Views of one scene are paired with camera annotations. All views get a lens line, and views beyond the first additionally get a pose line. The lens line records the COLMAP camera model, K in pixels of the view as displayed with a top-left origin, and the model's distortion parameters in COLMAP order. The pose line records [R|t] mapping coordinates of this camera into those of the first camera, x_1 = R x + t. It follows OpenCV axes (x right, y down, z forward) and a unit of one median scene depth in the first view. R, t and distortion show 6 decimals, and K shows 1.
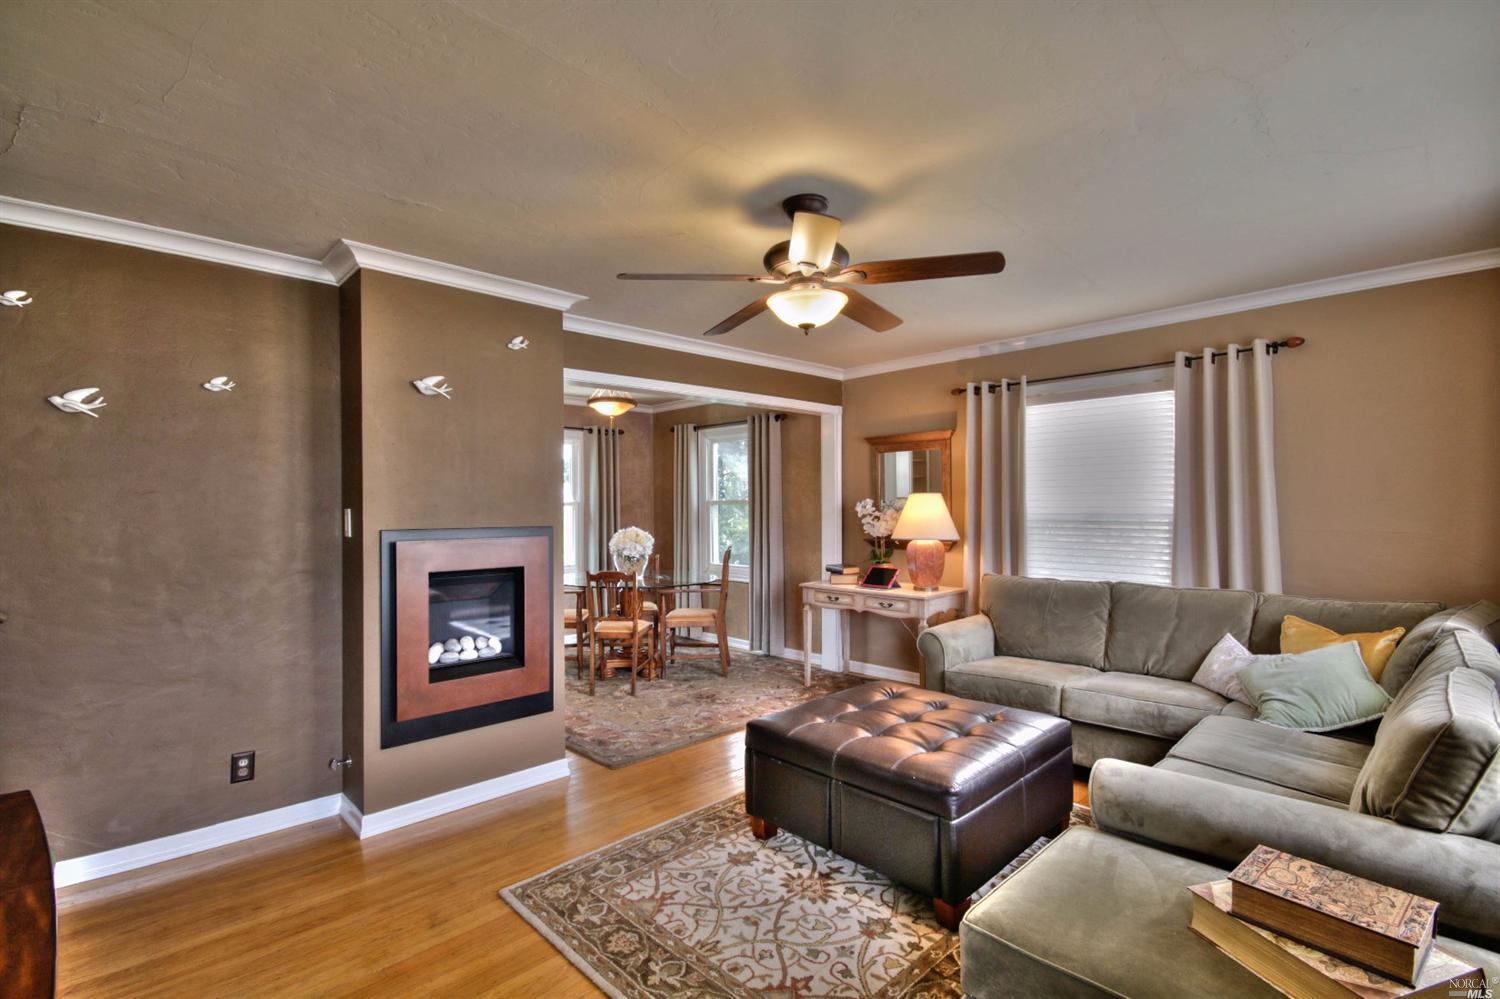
lens RADIAL K [[691.6, 0, 746.6], [0, 691.6, 510.2], [0, 0, 1]] dist [0.003852, -0.008811]
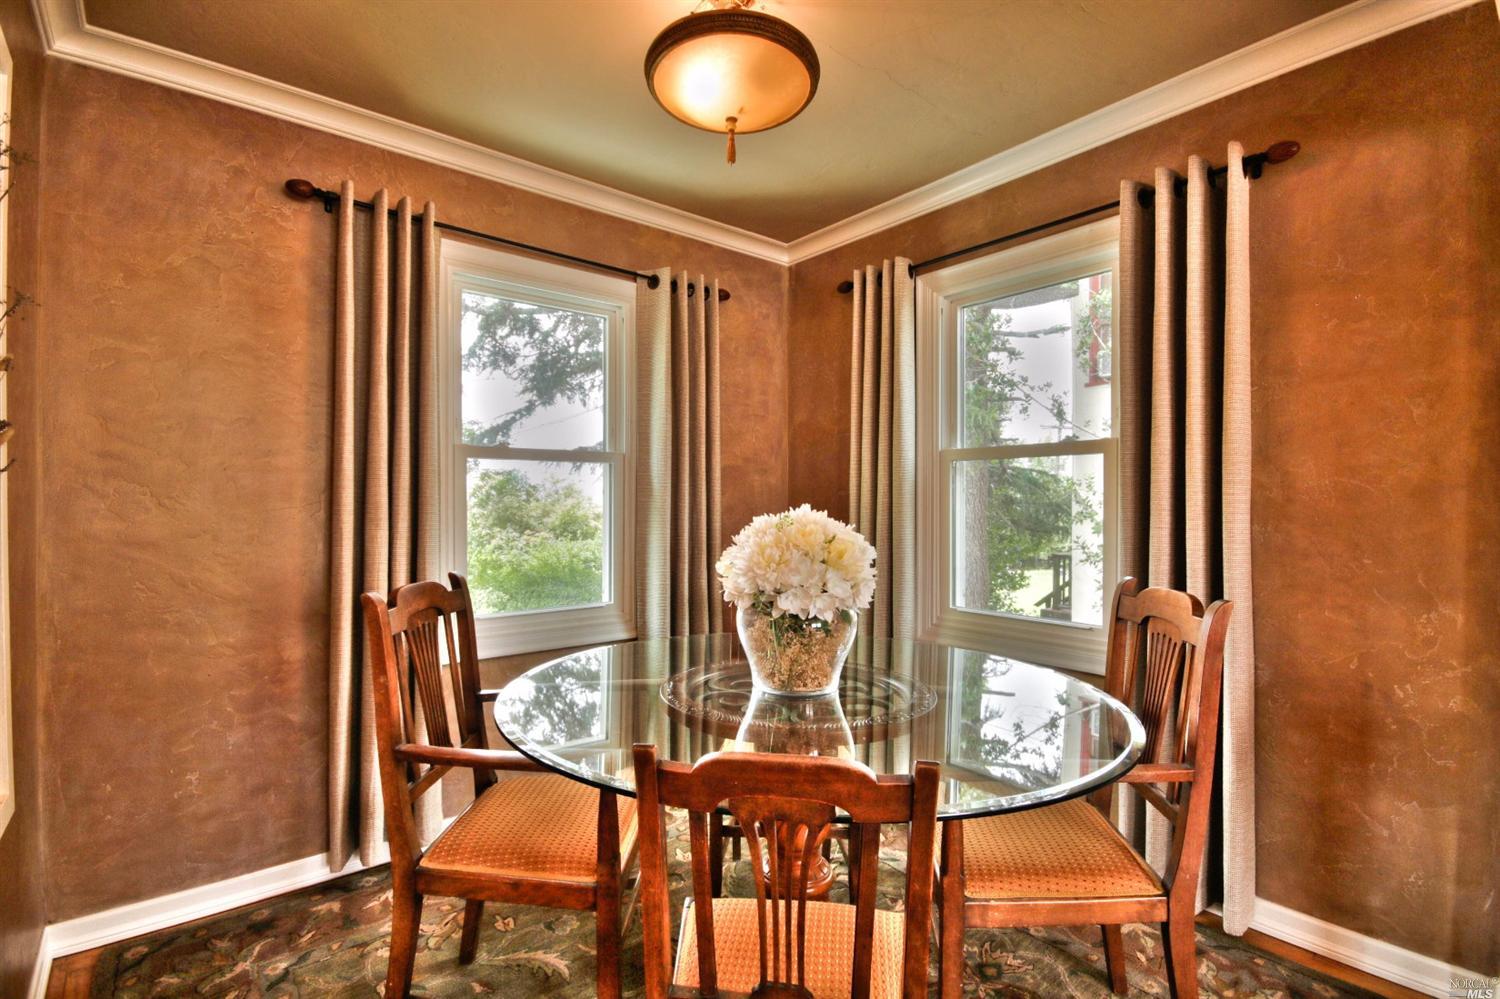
lens RADIAL K [[686.6, 0, 752.2], [0, 686.6, 510.8], [0, 0, 1]] dist [0.004311, -0.006049]
pose [[0.997619, 0.013049, -0.067725, -0.136947], [-0.012642, 0.999899, 0.006436, 0.019816], [0.067802, -0.005565, 0.997683, 0.591729]]
